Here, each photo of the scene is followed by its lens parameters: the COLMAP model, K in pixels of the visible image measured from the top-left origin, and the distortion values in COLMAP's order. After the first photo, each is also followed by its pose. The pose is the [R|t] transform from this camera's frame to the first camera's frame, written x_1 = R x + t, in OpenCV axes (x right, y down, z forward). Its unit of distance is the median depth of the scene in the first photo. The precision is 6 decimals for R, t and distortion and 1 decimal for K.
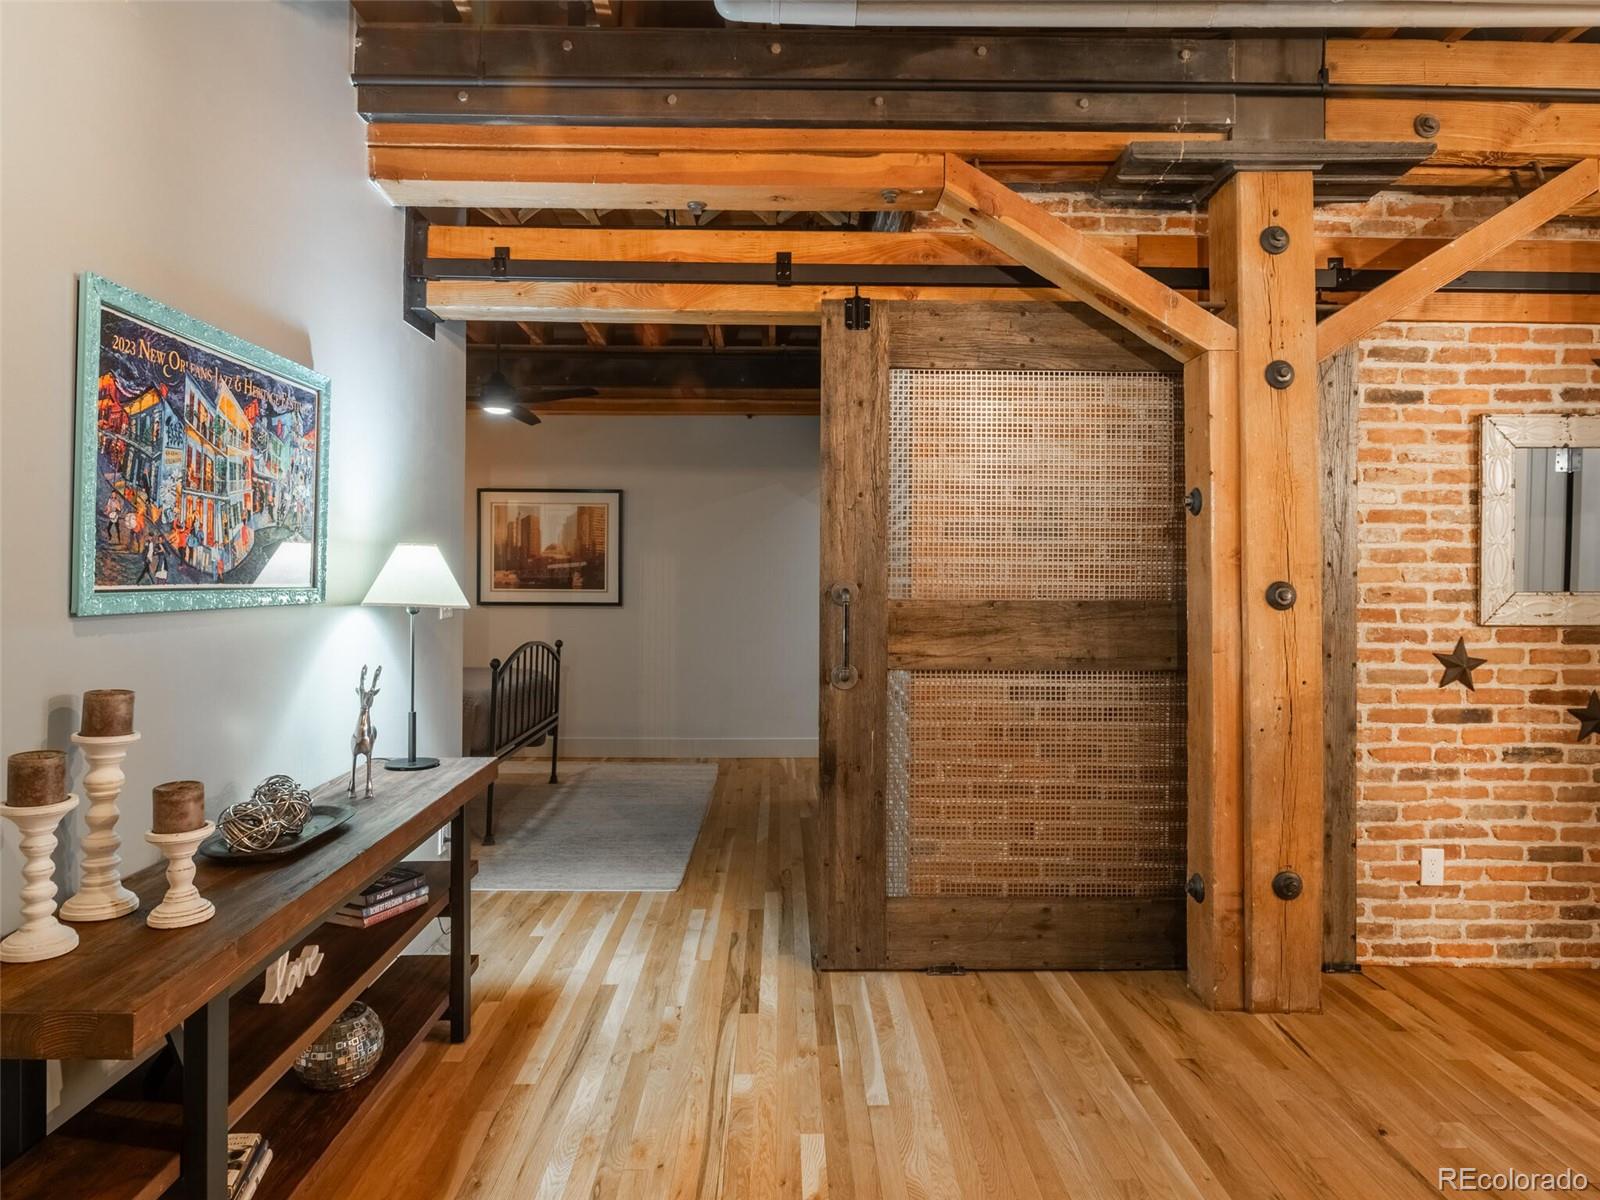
lens RADIAL K [[1010.5, 0, 791.6], [0, 1010.5, 568.9], [0, 0, 1]] dist [0.004027, -0.002247]
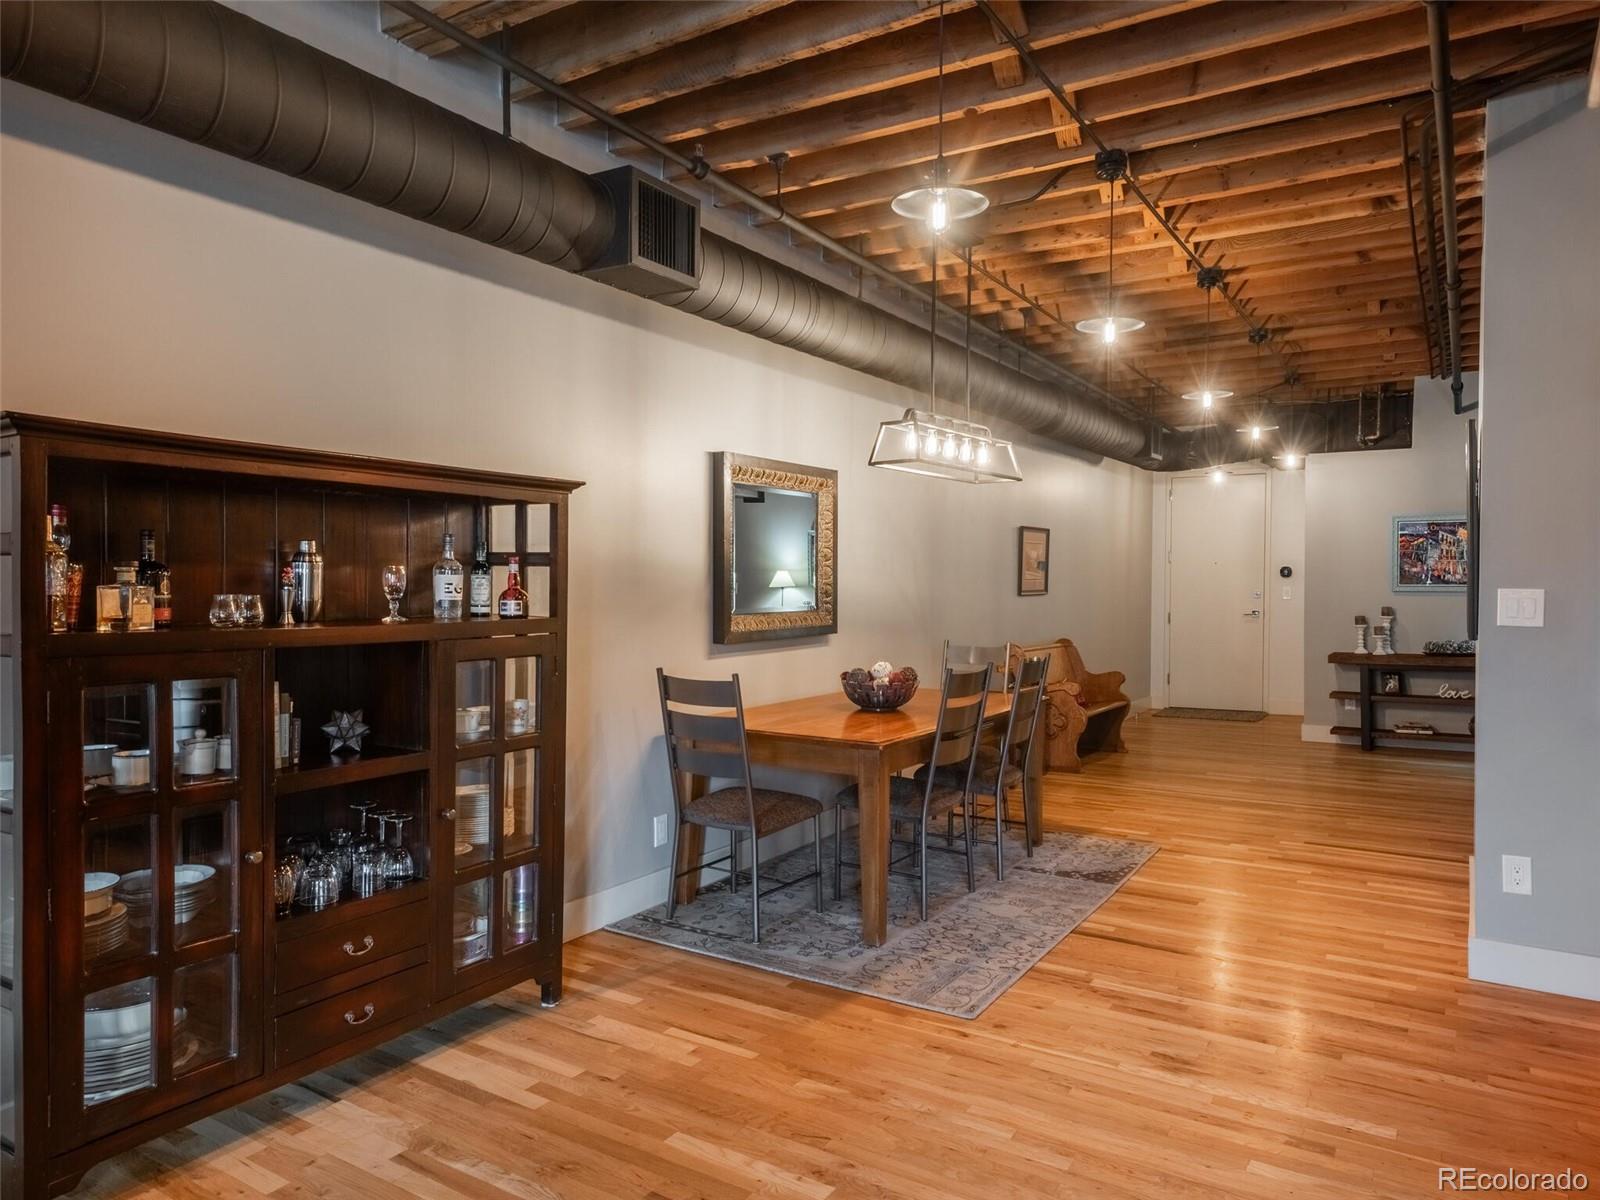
lens RADIAL K [[1001.9, 0, 770.2], [0, 1001.9, 599.9], [0, 0, 1]] dist [0.027803, -0.004417]
pose [[-0.569629, 0.014477, -0.821774, 2.492135], [0.008517, 0.999895, 0.011711, 0.003753], [0.821858, -0.000328, -0.569693, 0.682566]]
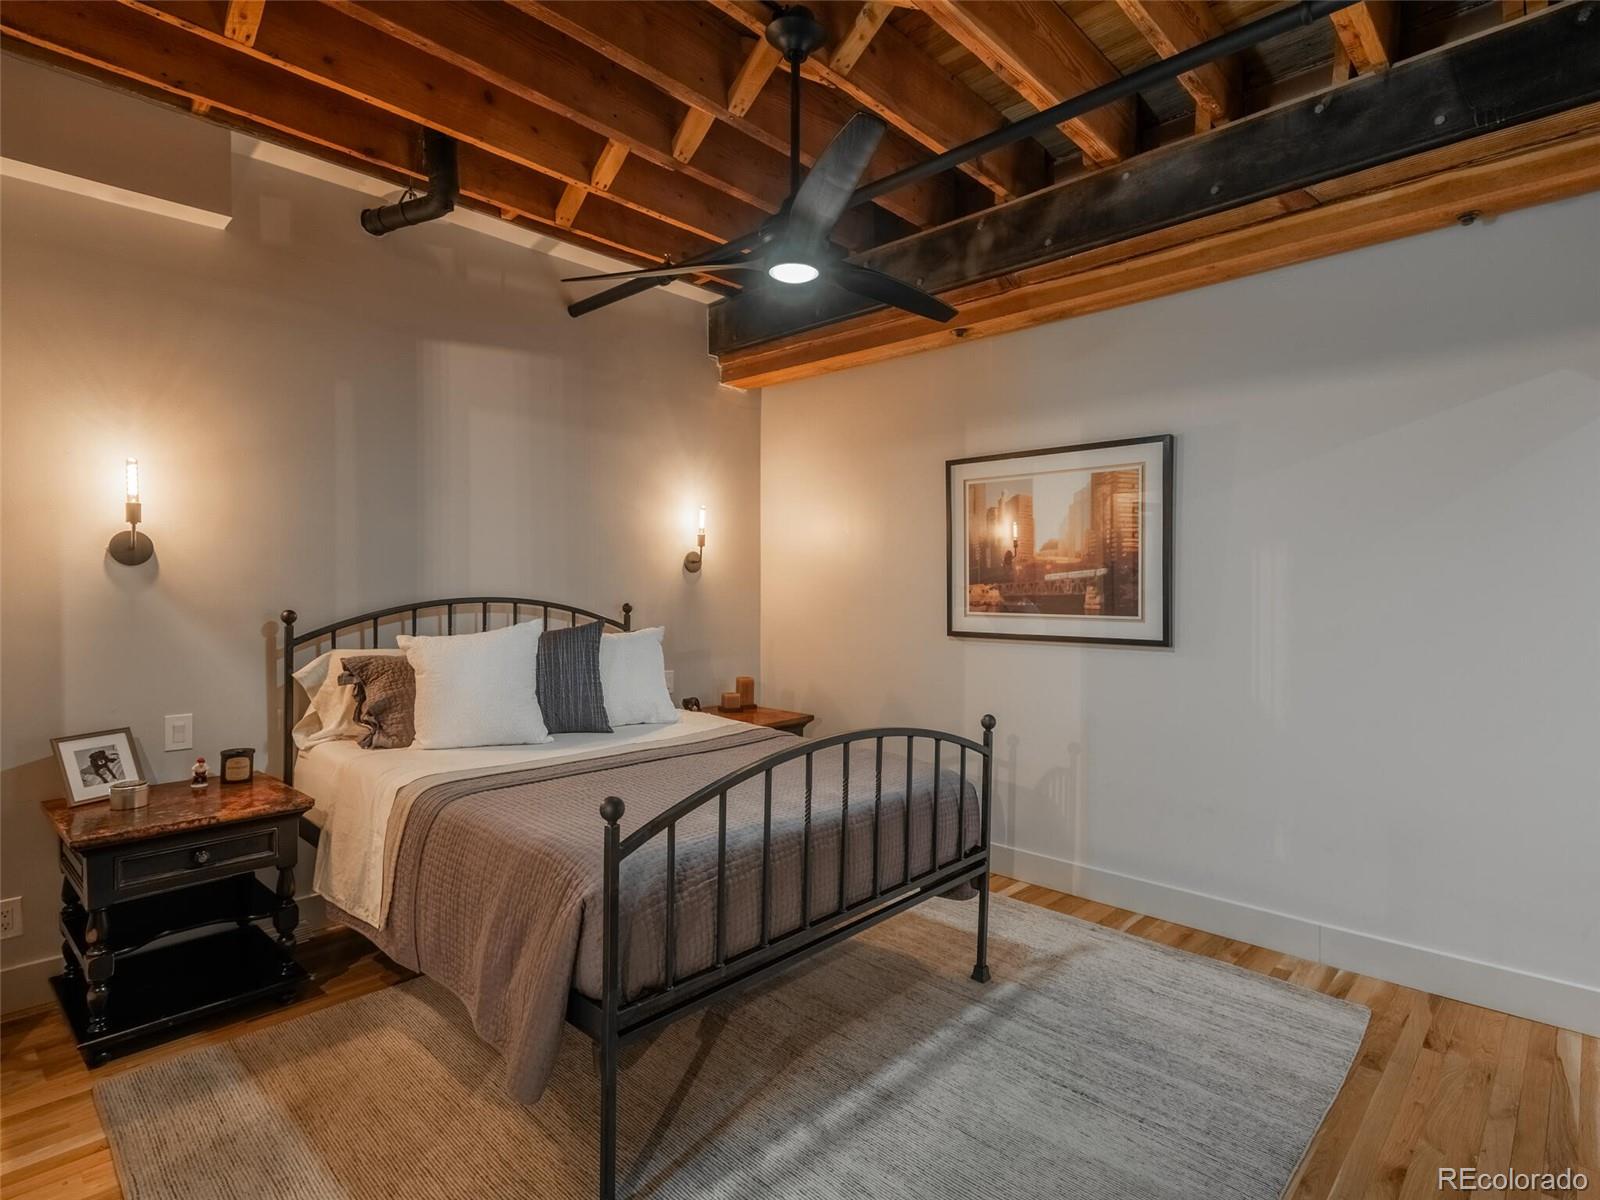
lens RADIAL K [[837.9, 0, 801.7], [0, 837.9, 598.0], [0, 0, 1]] dist [0.014932, -0.005108]
pose [[0.715709, 0.006165, -0.698371, 0.016622], [0.010347, 0.999758, 0.019429, -0.002377], [0.698322, -0.021131, 0.715472, 1.199901]]
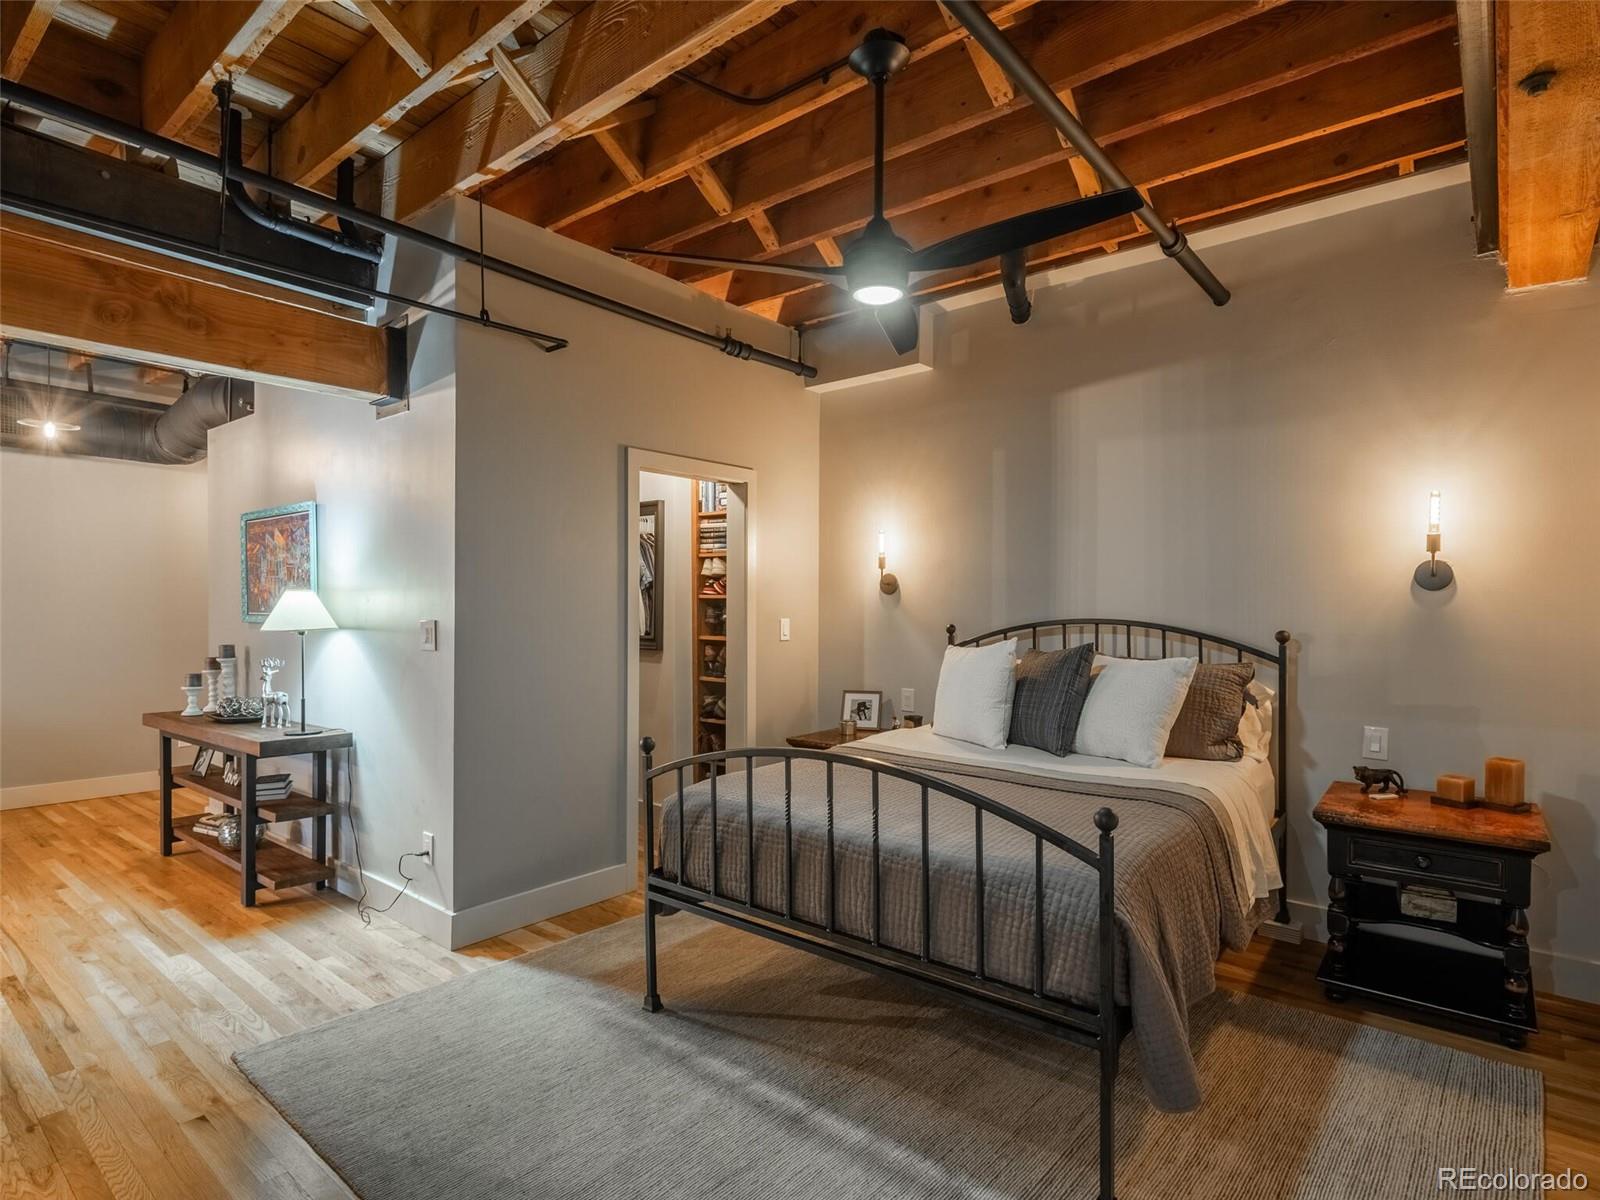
lens RADIAL K [[837.9, 0, 797.1], [0, 837.9, 613.8], [0, 0, 1]] dist [0.014932, -0.005108]
pose [[-0.647160, -0.005113, -0.762337, 0.103686], [-0.004032, 0.999986, -0.003285, 0.012162], [0.762344, 0.000948, -0.647172, 2.129147]]
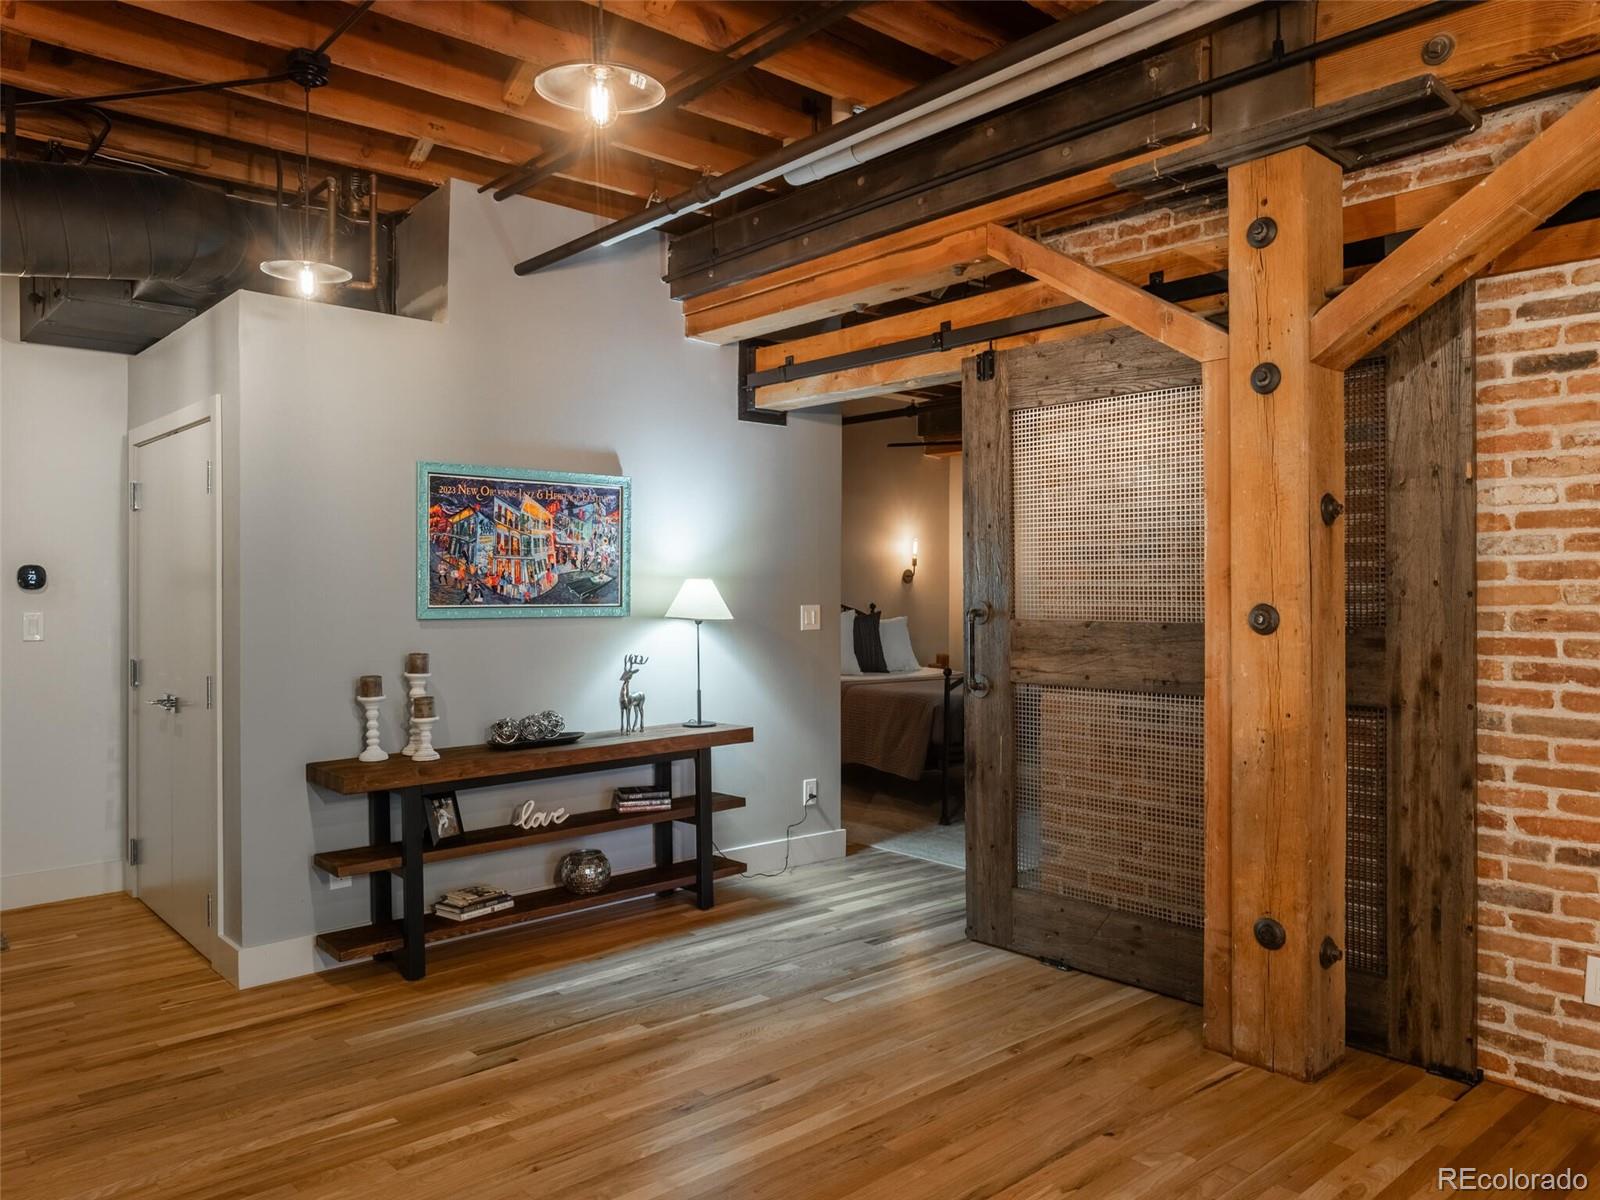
lens RADIAL K [[1146.9, 0, 804.1], [0, 1146.9, 598.0], [0, 0, 1]] dist [-0.013702, -0.005608]
pose [[0.657583, -0.002016, -0.753380, 0.895240], [0.010006, 0.999932, 0.006058, -0.002910], [0.753316, -0.011522, 0.657558, -0.000033]]
